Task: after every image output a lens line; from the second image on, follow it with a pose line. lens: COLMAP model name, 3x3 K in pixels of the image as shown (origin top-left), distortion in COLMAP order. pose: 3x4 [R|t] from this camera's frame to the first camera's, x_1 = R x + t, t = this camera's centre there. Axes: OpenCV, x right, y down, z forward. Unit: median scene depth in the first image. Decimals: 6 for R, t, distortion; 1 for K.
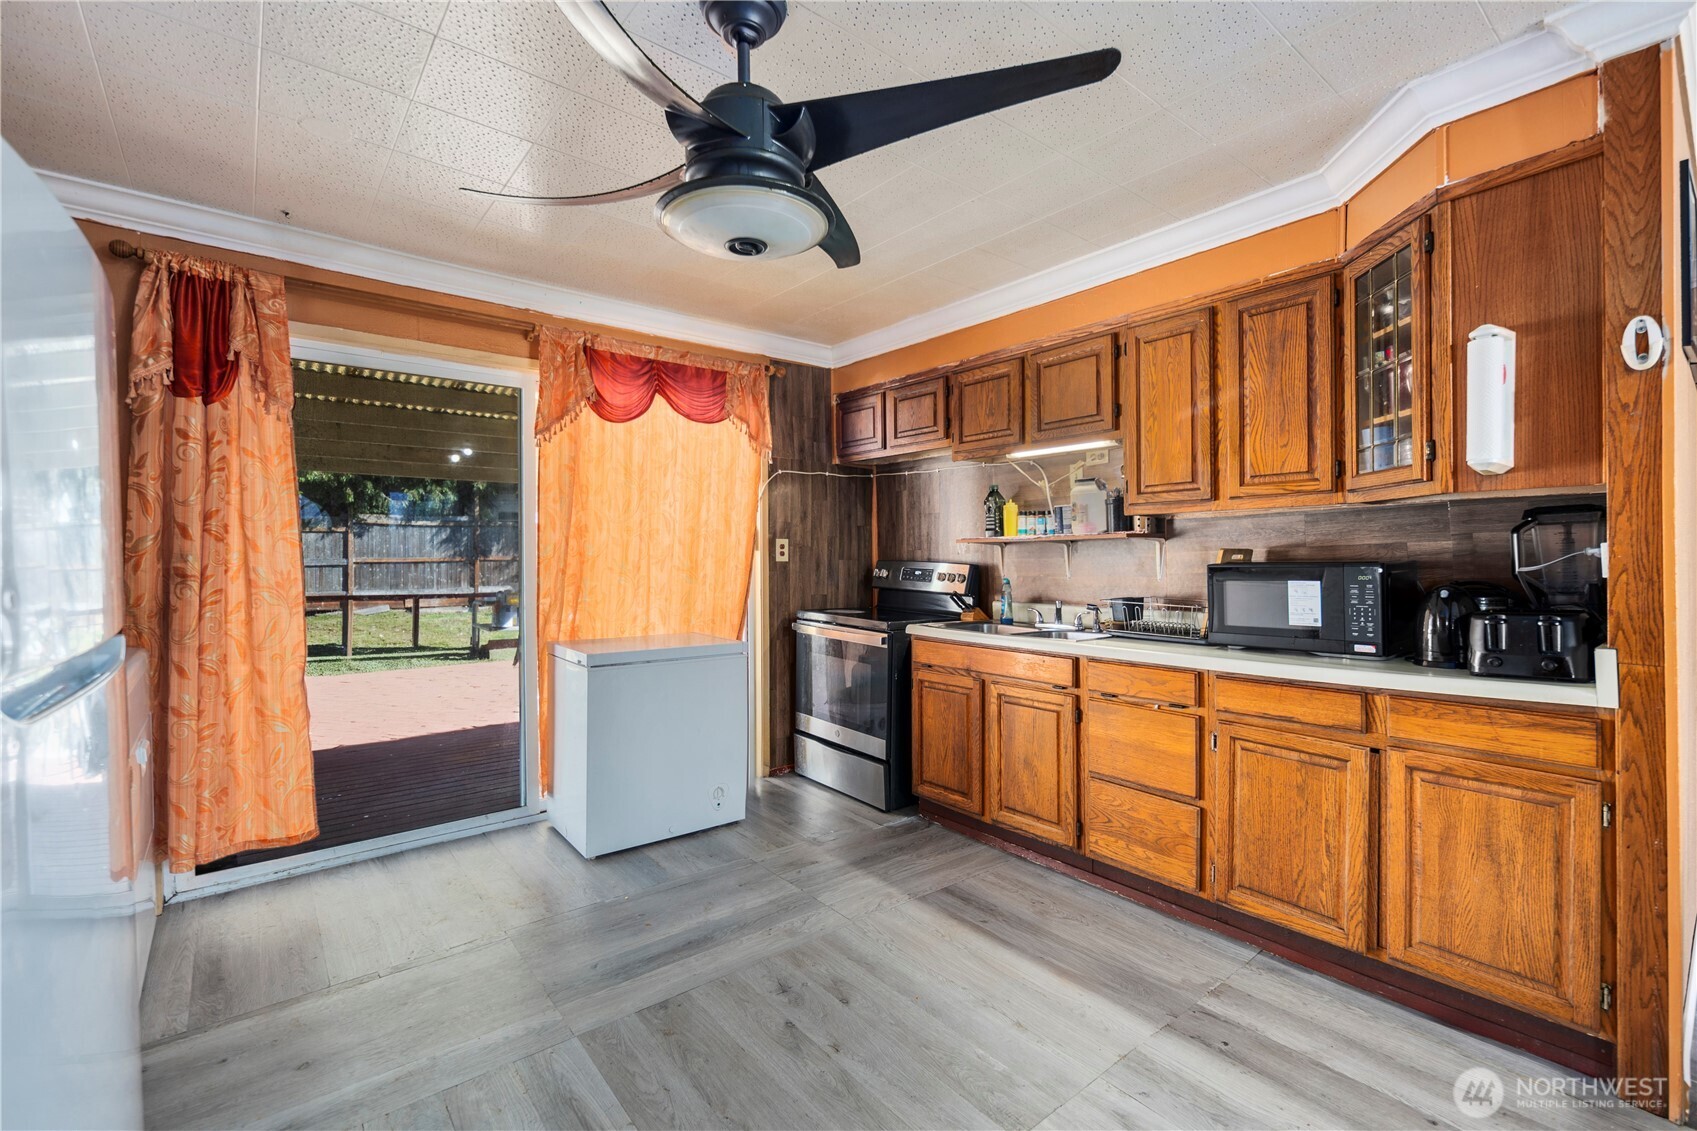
lens RADIAL K [[739.8, 0, 851.2], [0, 739.8, 565.2], [0, 0, 1]] dist [0.003519, -0.000314]
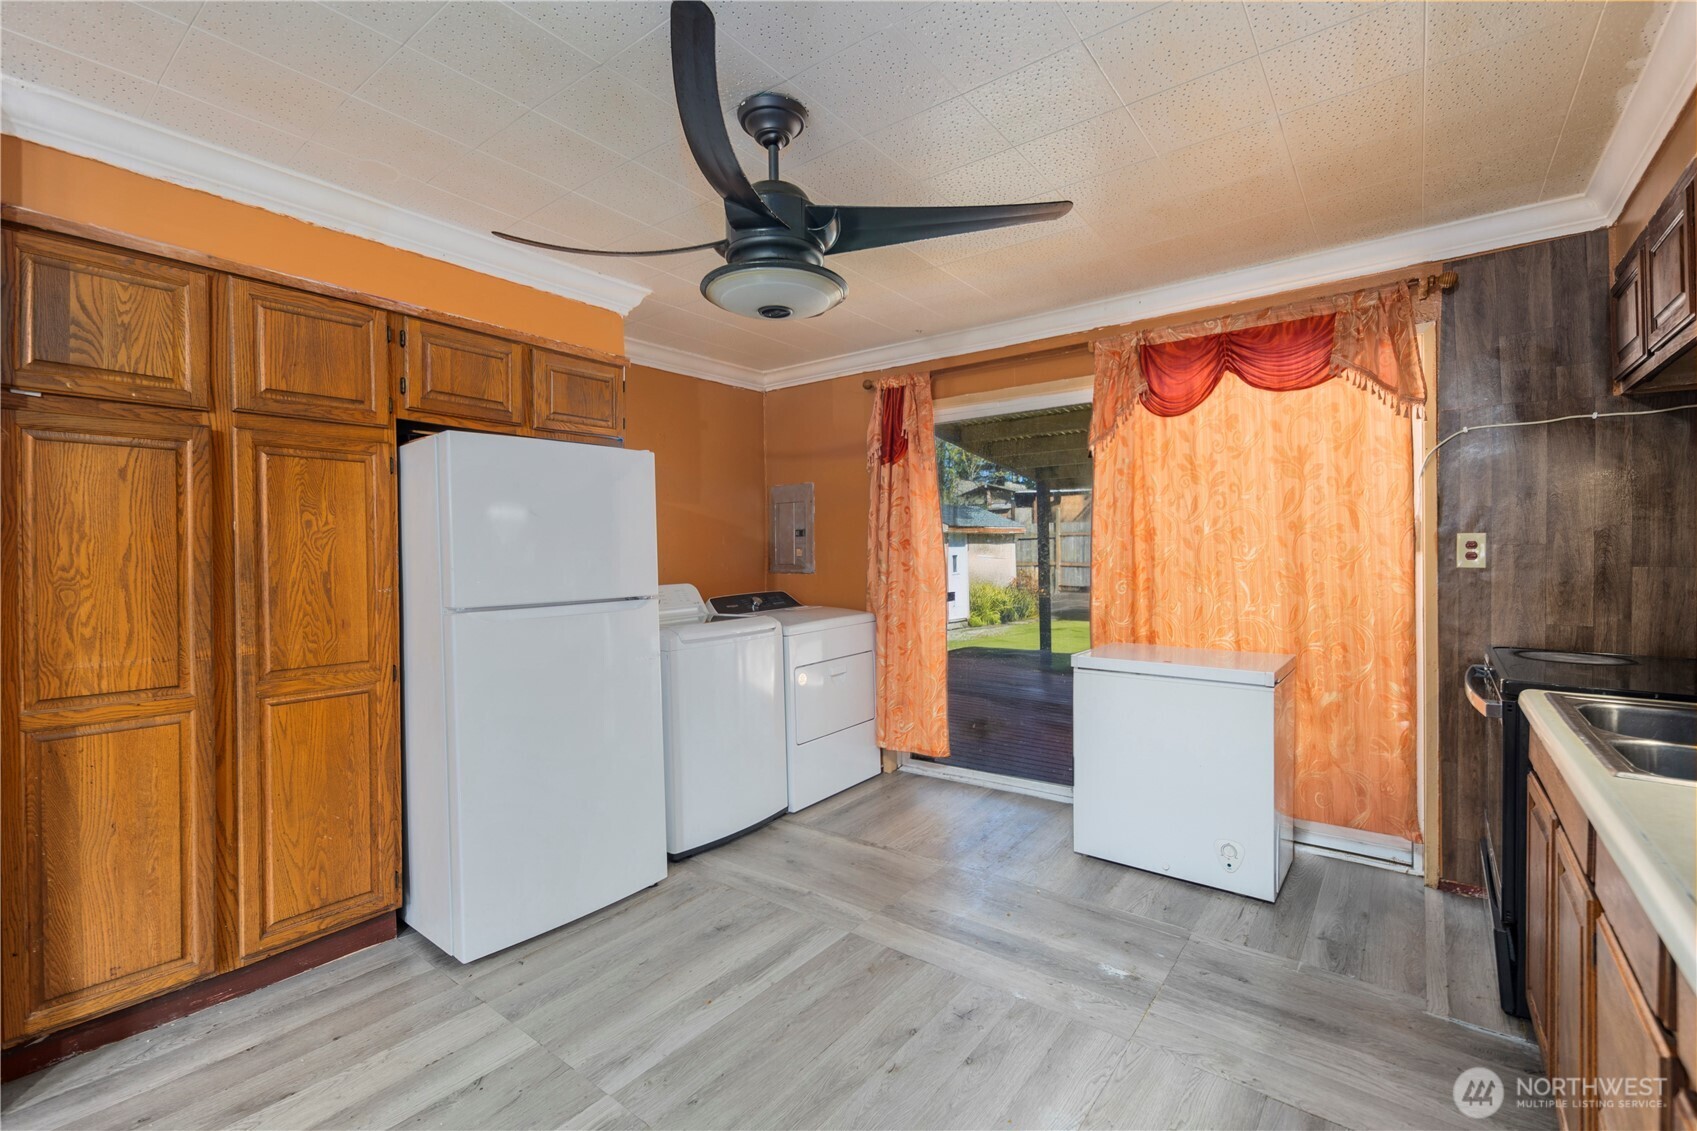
lens RADIAL K [[740.2, 0, 848.5], [0, 740.2, 565.5], [0, 0, 1]] dist [-0.016455, 0.000010]
pose [[0.219281, 0.016163, -0.975528, 0.483137], [-0.003777, 0.999869, 0.015718, -0.017702], [0.975654, 0.000238, 0.219314, 0.386709]]
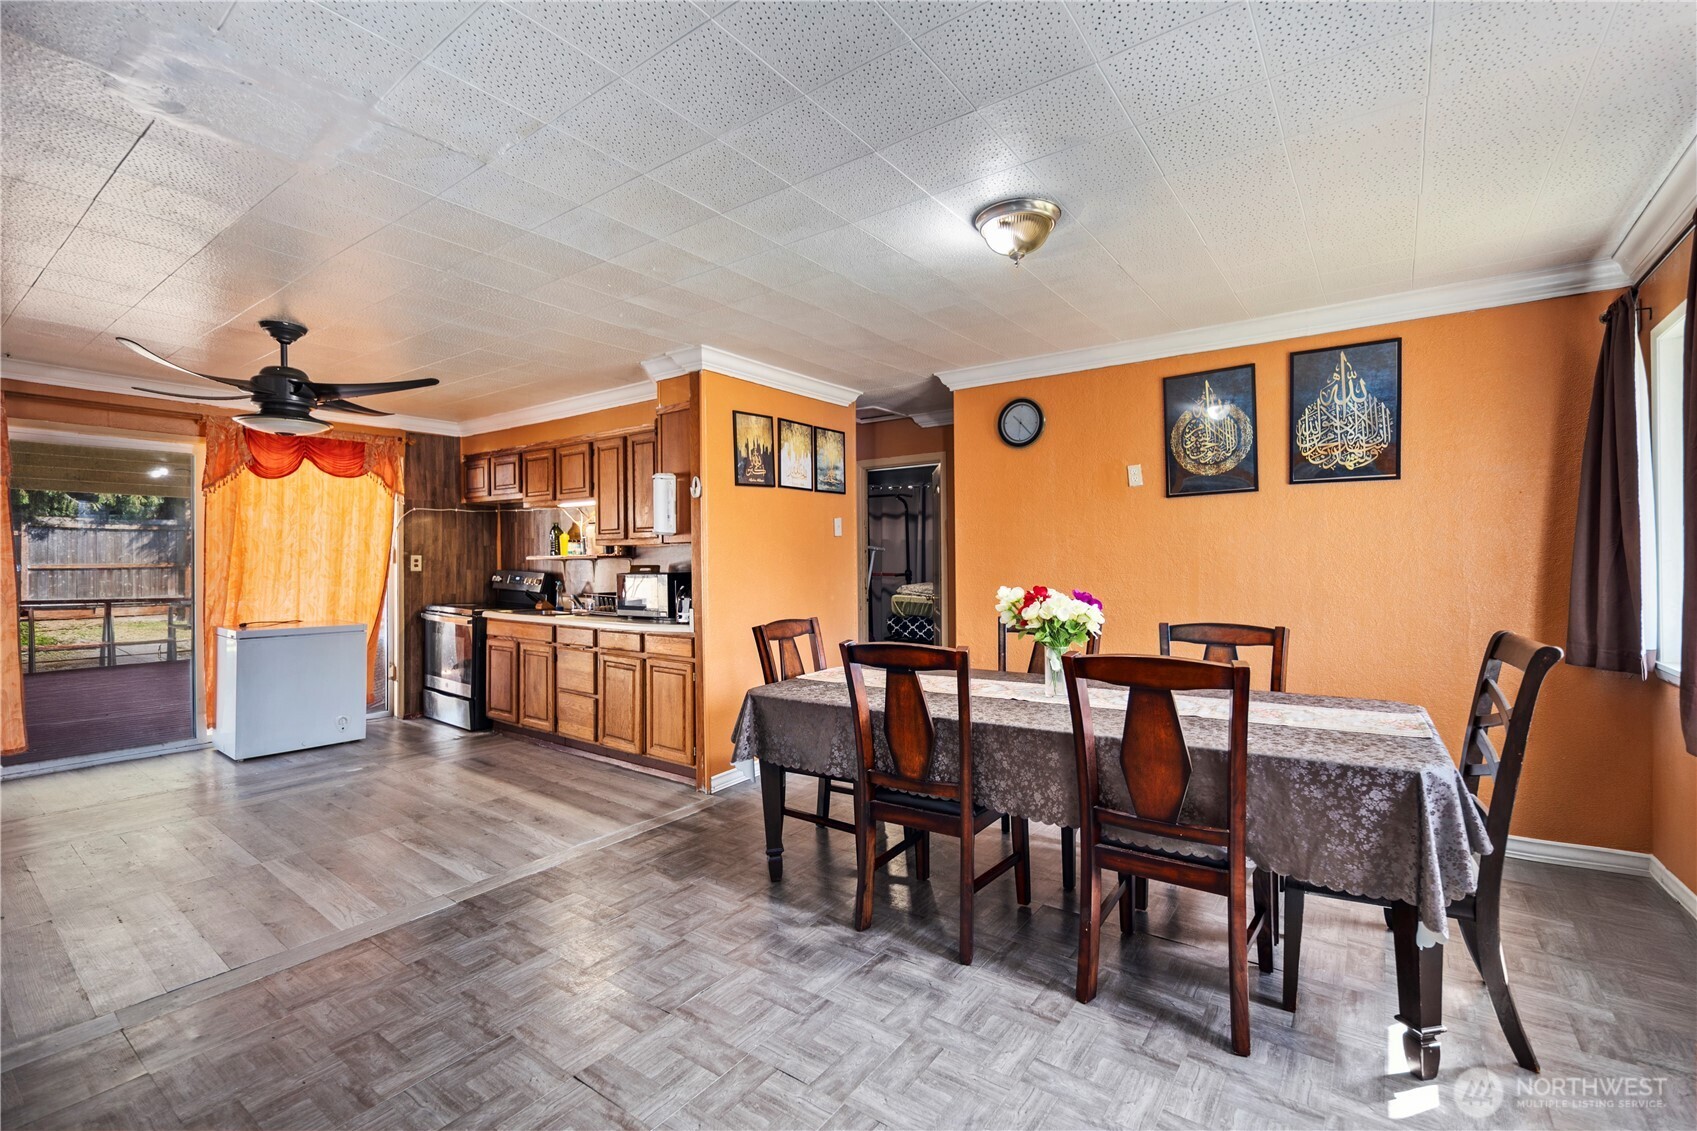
lens RADIAL K [[739.8, 0, 851.2], [0, 739.8, 565.2], [0, 0, 1]] dist [0.003519, -0.000314]
pose [[0.968364, 0.000813, 0.249542, 0.433726], [0.000609, 0.999984, -0.005620, -0.009021], [-0.249543, 0.005594, 0.968348, -0.722327]]
